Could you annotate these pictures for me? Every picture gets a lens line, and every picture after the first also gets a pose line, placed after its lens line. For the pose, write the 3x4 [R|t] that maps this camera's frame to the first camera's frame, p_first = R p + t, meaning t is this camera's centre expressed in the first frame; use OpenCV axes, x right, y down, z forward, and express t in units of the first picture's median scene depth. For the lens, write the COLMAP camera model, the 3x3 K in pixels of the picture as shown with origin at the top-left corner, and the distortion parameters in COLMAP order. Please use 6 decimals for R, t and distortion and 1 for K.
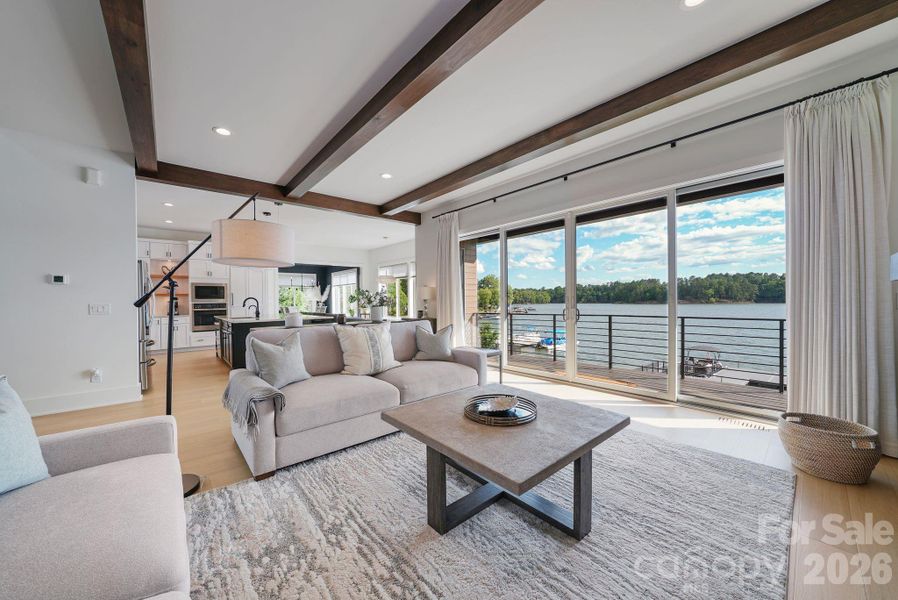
lens RADIAL K [[343.5, 0, 449.2], [0, 343.5, 303.8], [0, 0, 1]] dist [-0.002090, -0.000342]
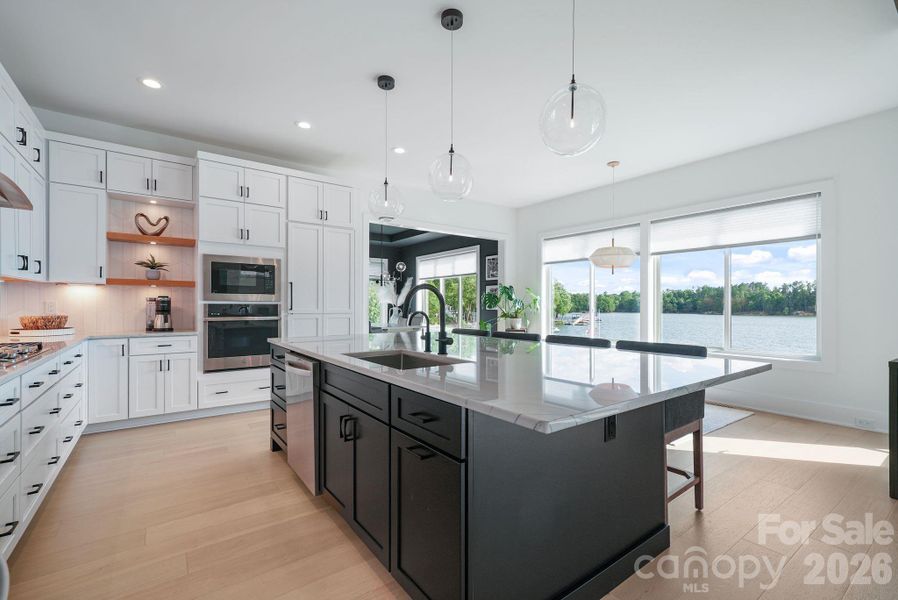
lens RADIAL K [[402.2, 0, 445.1], [0, 402.2, 309.9], [0, 0, 1]] dist [0.001060, 0.000037]
pose [[0.997703, 0.014622, -0.066148, -0.407617], [-0.014763, 0.999890, -0.001650, 0.002158], [0.066117, 0.002623, 0.997808, 0.511013]]
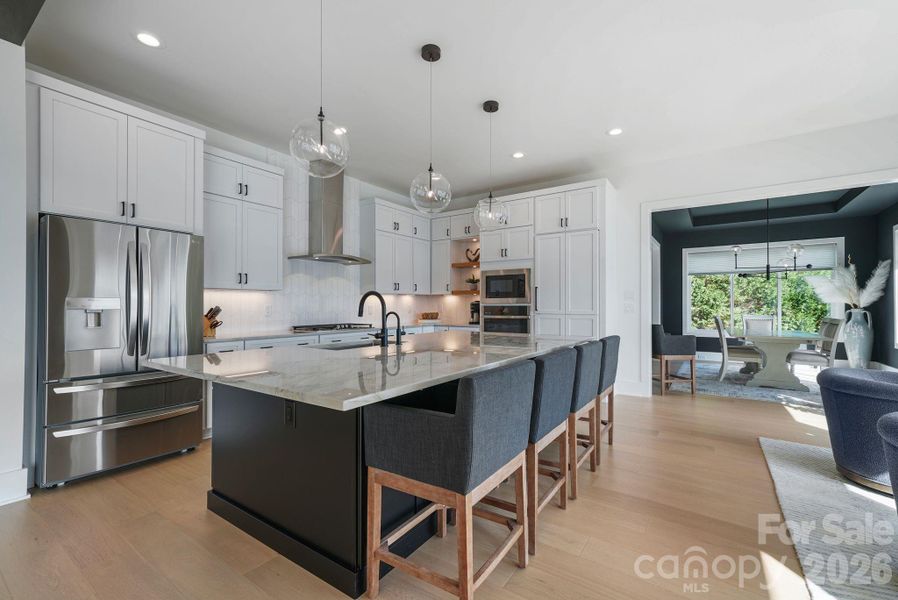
lens RADIAL K [[390.2, 0, 439.7], [0, 390.2, 305.5], [0, 0, 1]] dist [-0.001044, -0.000174]
pose [[0.260630, 0.006643, -0.965416, -0.115468], [-0.013822, 0.999900, 0.003149, -0.003101], [0.965340, 0.012523, 0.260696, 0.717354]]
